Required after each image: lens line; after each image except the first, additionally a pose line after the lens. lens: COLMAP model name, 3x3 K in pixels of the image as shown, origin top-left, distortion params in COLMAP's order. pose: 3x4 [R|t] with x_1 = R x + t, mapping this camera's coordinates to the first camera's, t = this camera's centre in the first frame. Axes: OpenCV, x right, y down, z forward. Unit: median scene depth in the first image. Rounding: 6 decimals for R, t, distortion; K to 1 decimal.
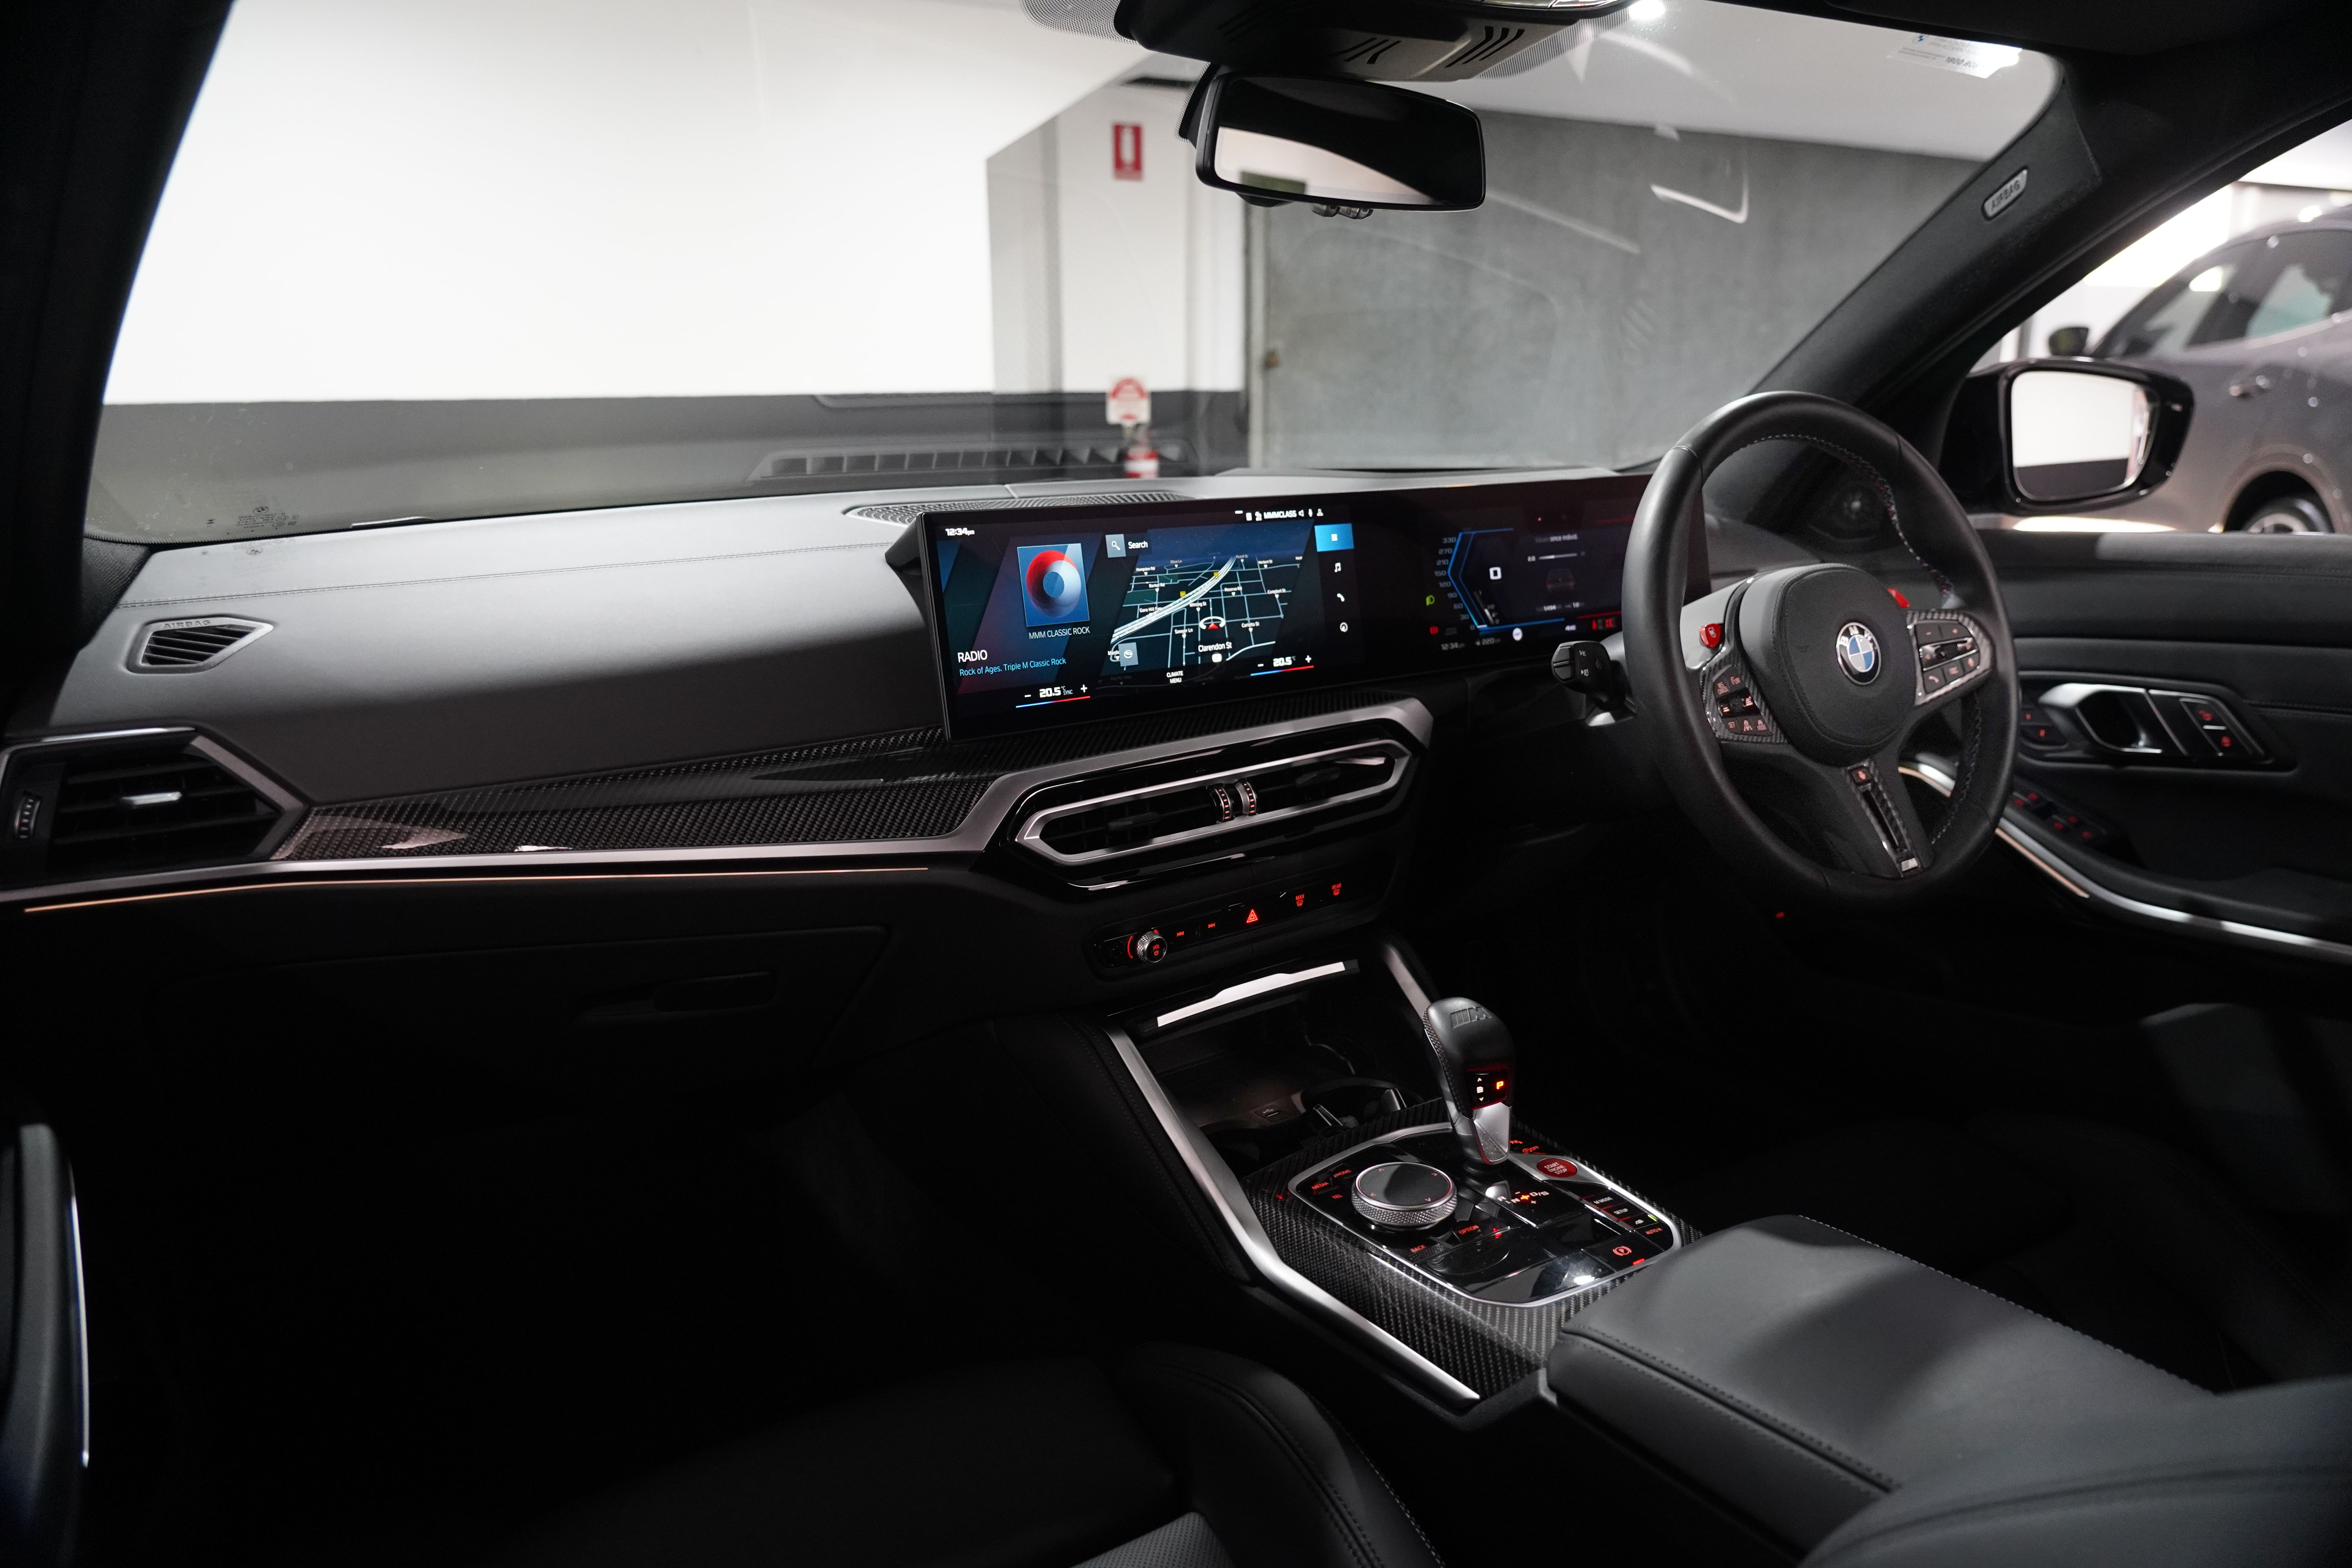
lens RADIAL K [[1592.7, 0, 1176.0], [0, 1592.7, 784.0], [0, 0, 1]] dist [0.012344, 0.001423]
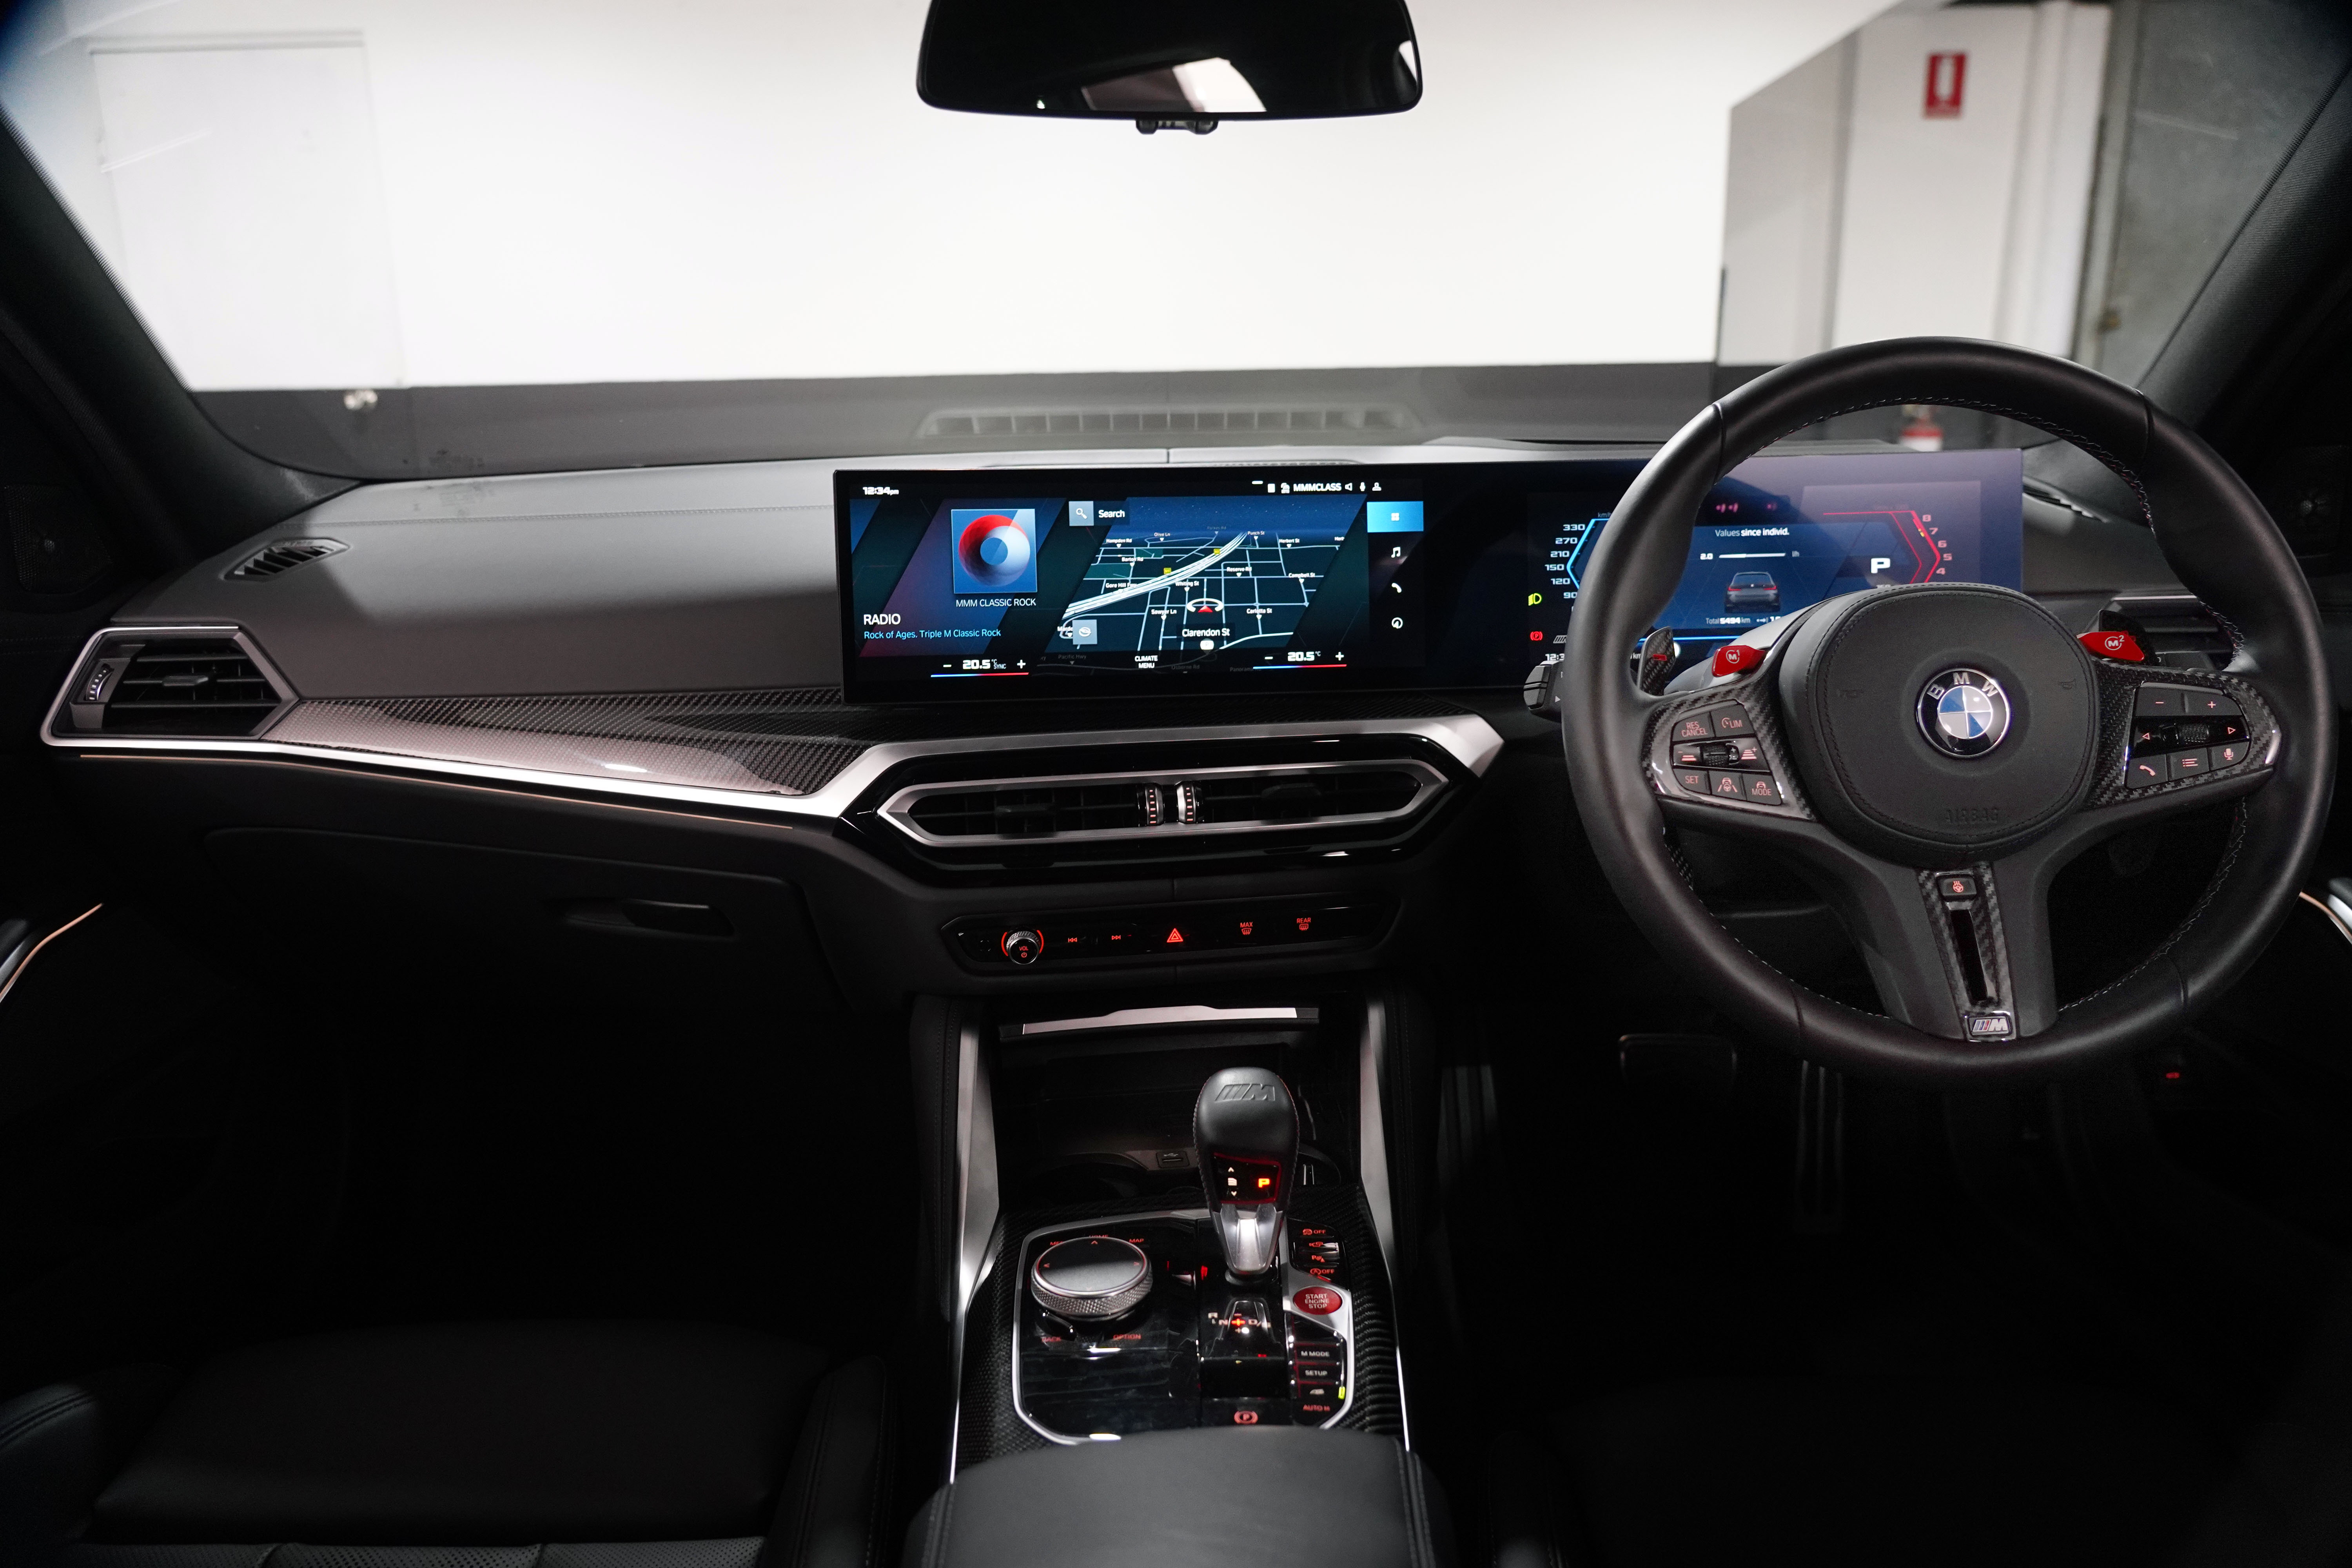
lens RADIAL K [[1587.8, 0, 1176.0], [0, 1587.8, 784.0], [0, 0, 1]] dist [0.000738, 0.000103]
pose [[0.863155, 0.124666, -0.489308, 0.466385], [-0.116458, 0.992068, 0.047323, -0.042905], [0.491326, 0.016137, 0.870826, 0.222794]]
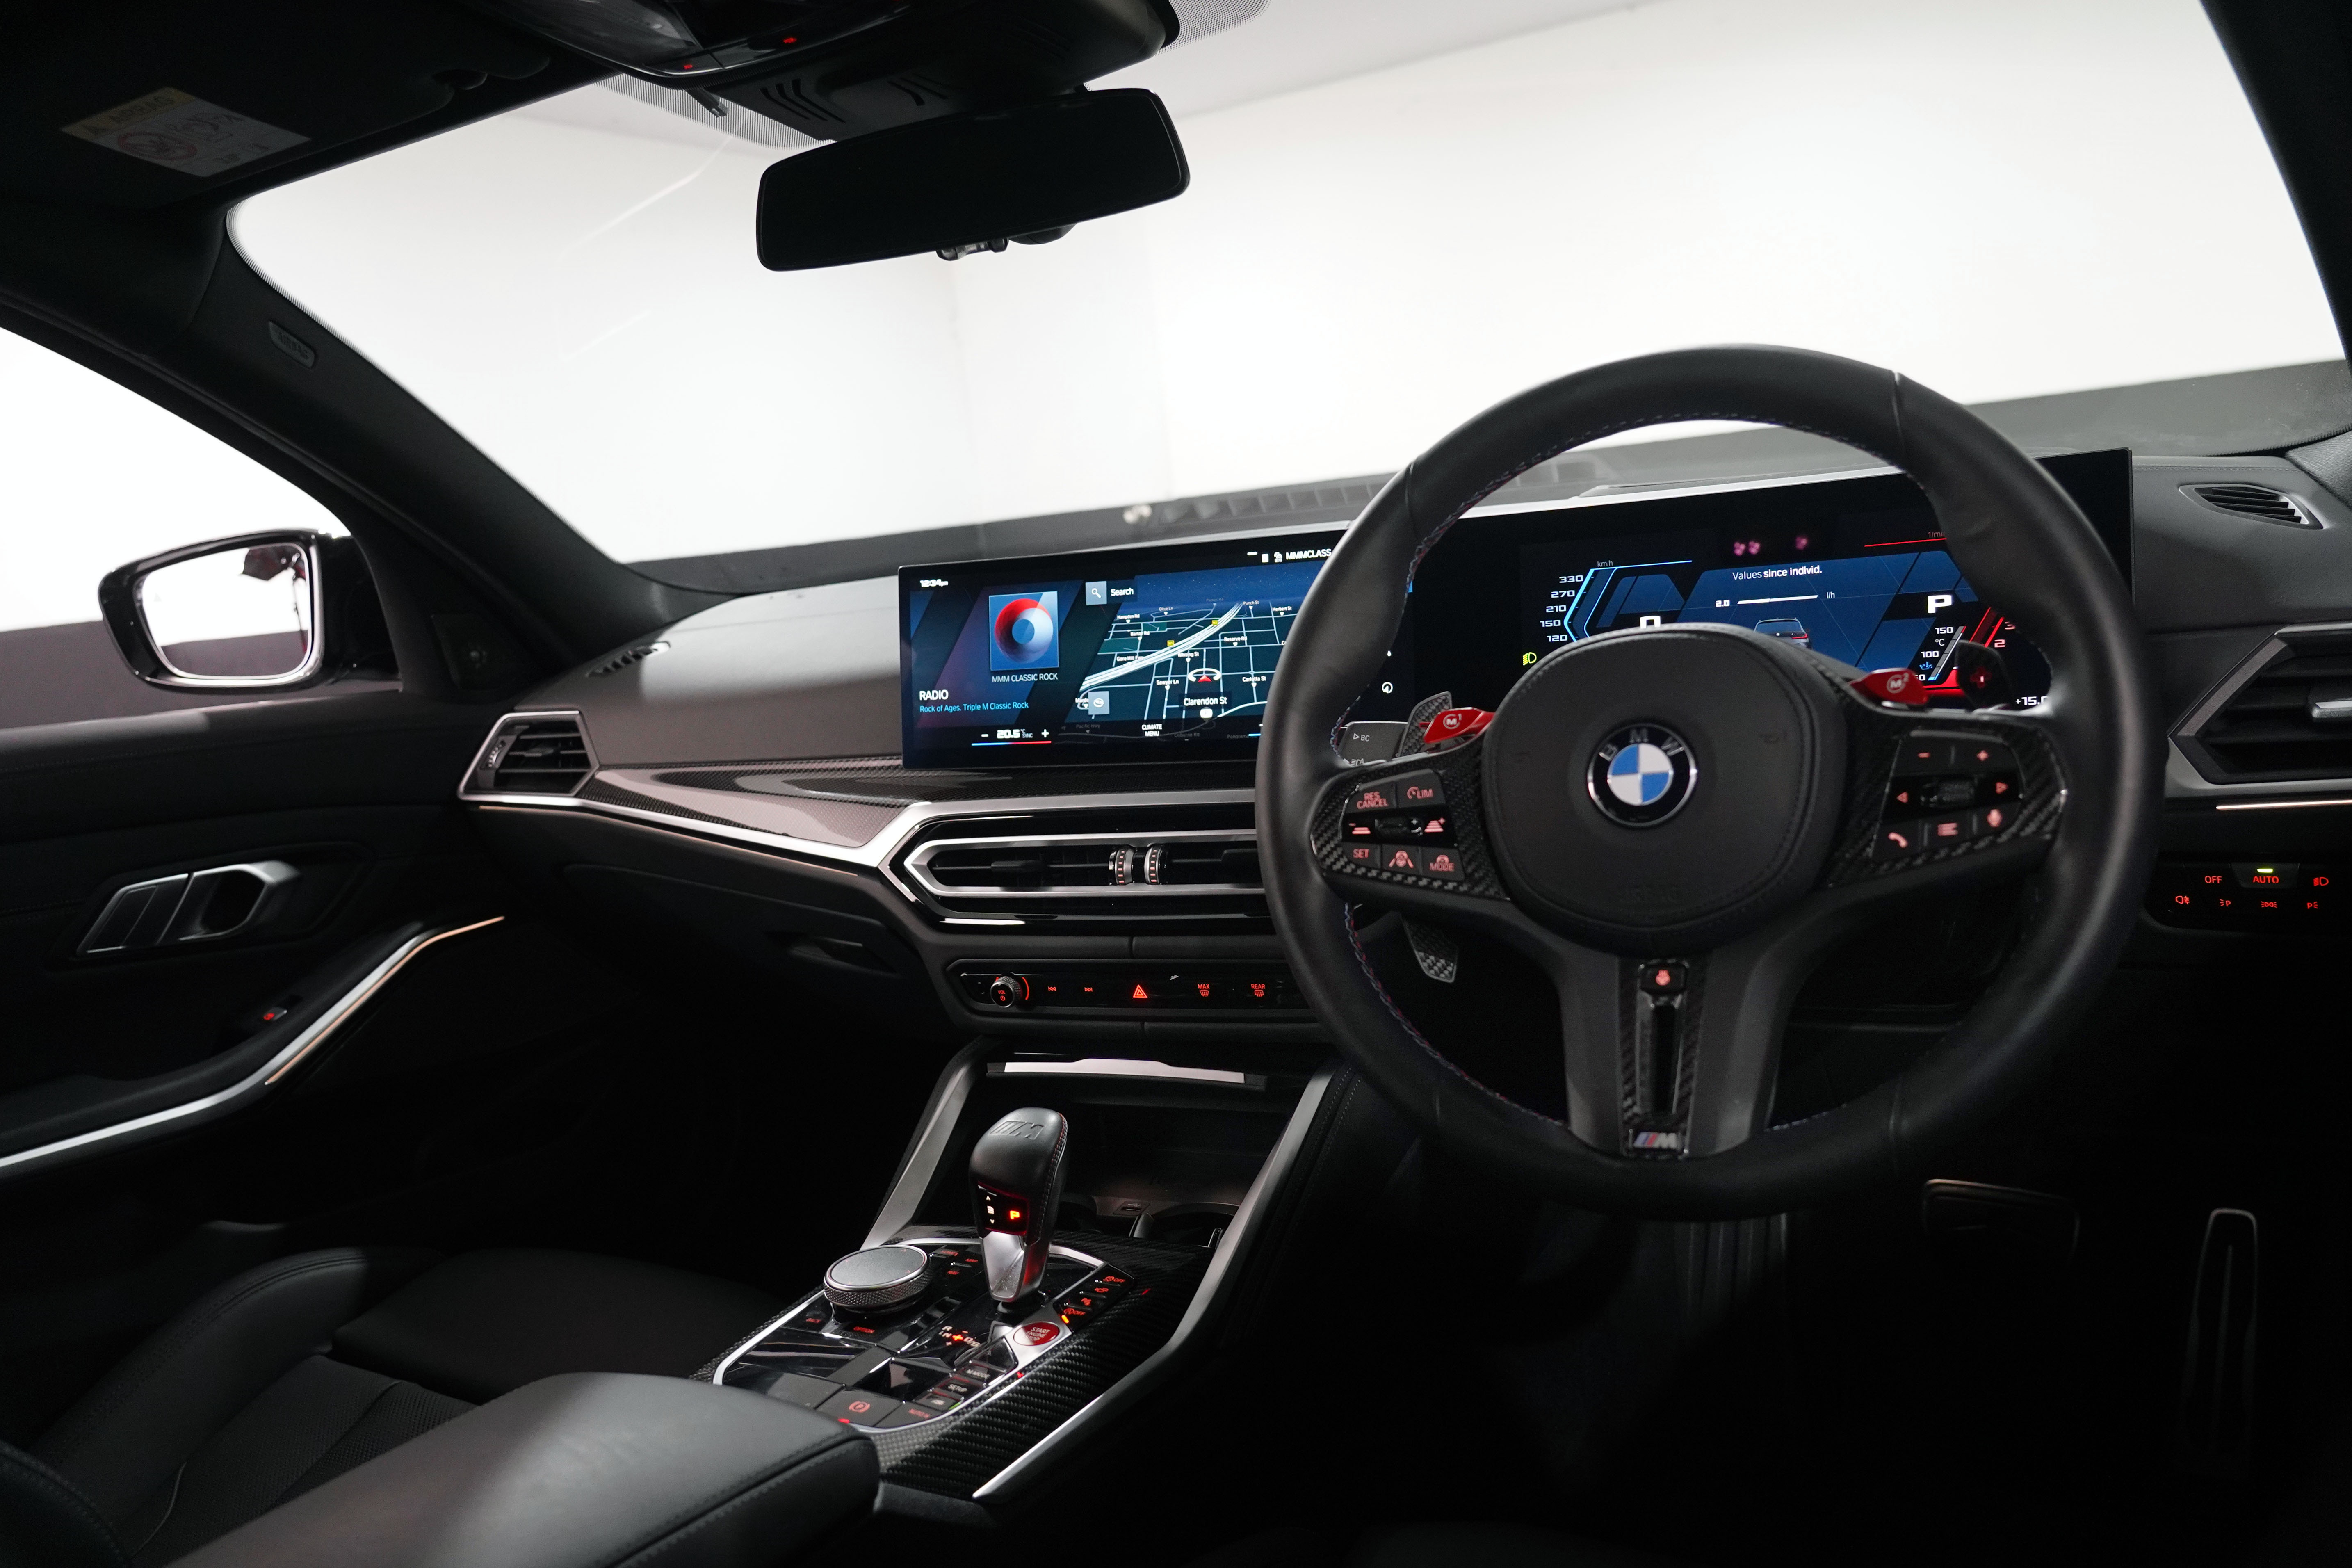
lens RADIAL K [[1681.2, 0, 1176.0], [0, 1681.2, 784.0], [0, 0, 1]] dist [0.001846, 0.000592]
pose [[0.483108, 0.100949, -0.869722, 0.884786], [-0.109941, 0.992463, 0.054126, -0.091223], [0.868631, 0.069469, 0.490566, 0.524017]]
